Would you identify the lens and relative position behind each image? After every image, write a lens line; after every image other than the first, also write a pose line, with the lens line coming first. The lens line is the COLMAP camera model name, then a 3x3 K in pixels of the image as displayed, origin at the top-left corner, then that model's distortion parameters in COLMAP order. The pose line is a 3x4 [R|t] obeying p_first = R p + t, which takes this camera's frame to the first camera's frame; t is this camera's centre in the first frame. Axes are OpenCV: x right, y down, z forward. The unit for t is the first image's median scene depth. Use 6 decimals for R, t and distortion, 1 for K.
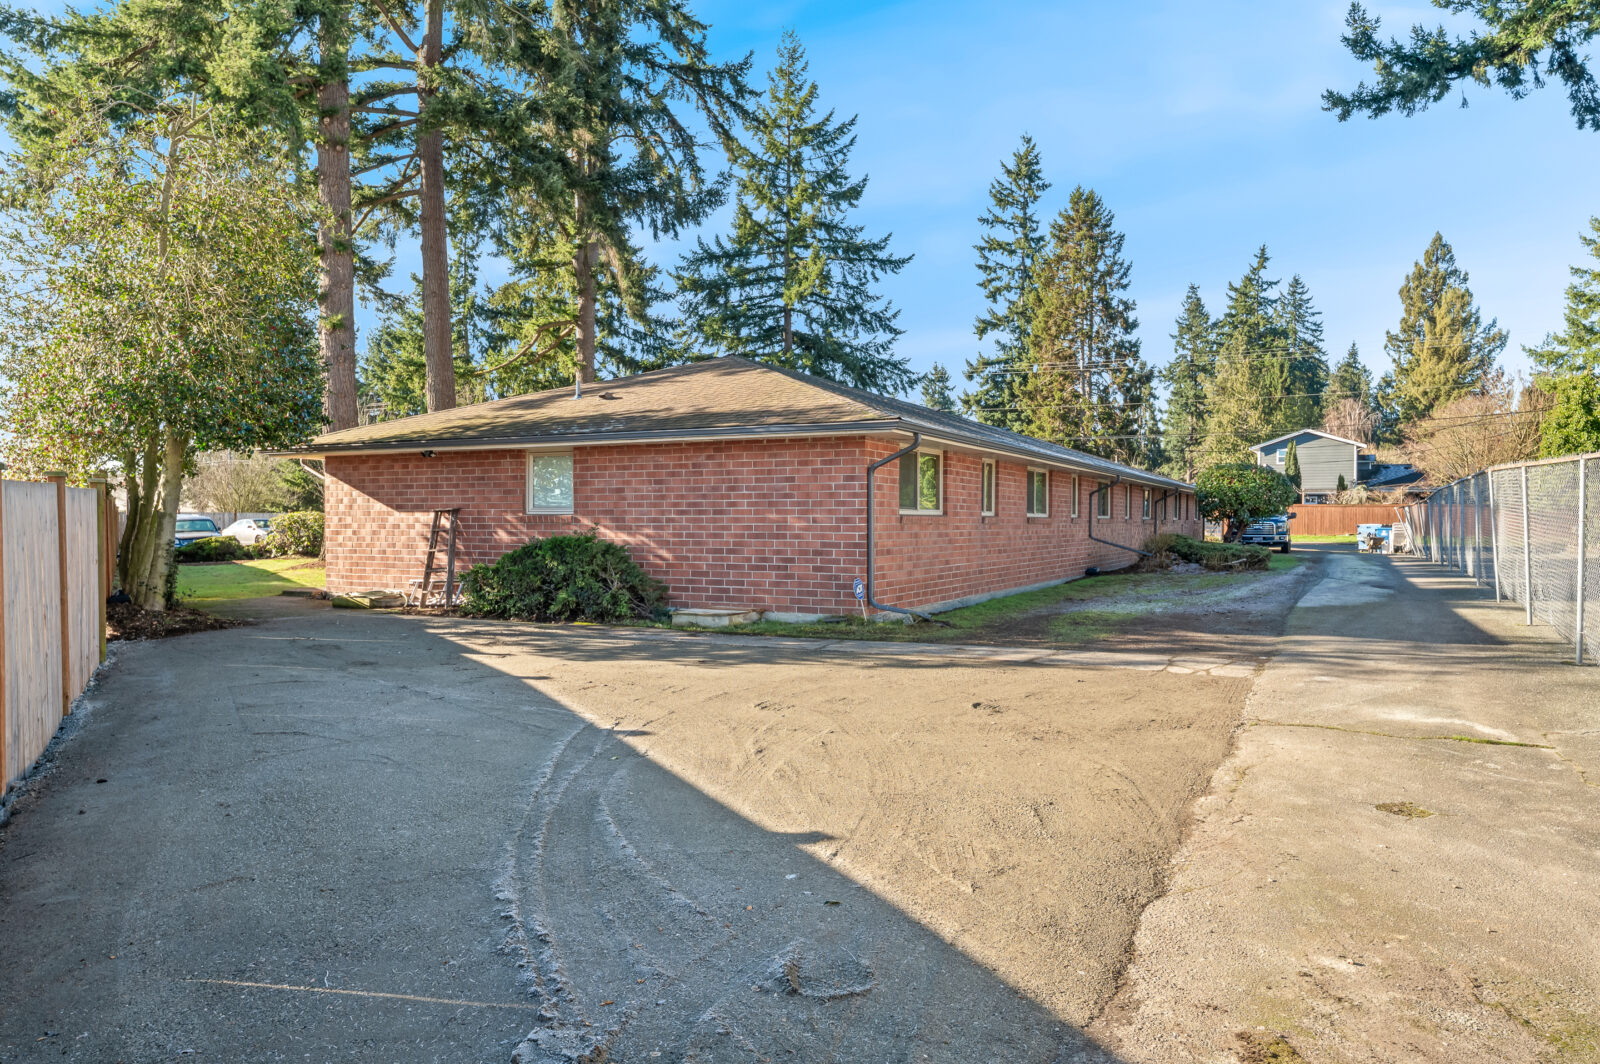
lens RADIAL K [[1099.0, 0, 800.0], [0, 1099.0, 532.0], [0, 0, 1]] dist [0.001297, 0.001461]
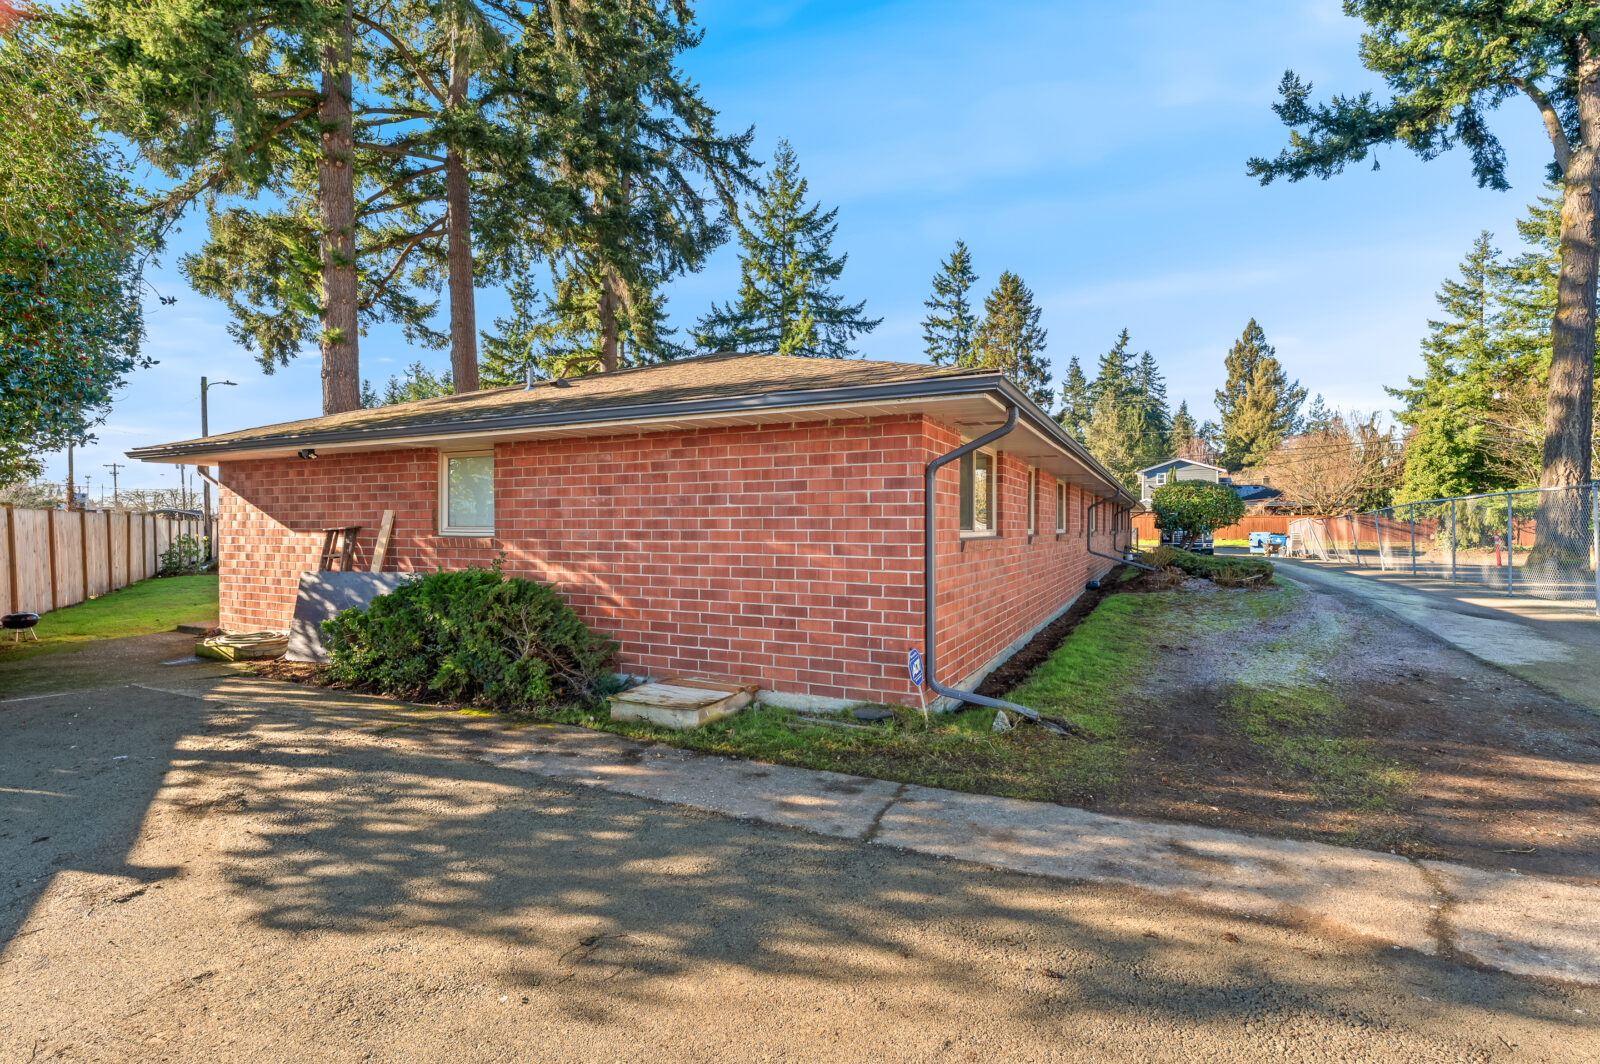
lens RADIAL K [[737.9, 0, 800.0], [0, 737.9, 532.0], [0, 0, 1]] dist [-0.000386, -0.000178]
pose [[0.999902, -0.000731, 0.013991, -0.005424], [0.000754, 0.999998, -0.001624, -0.007706], [-0.013990, 0.001634, 0.999901, 0.218359]]
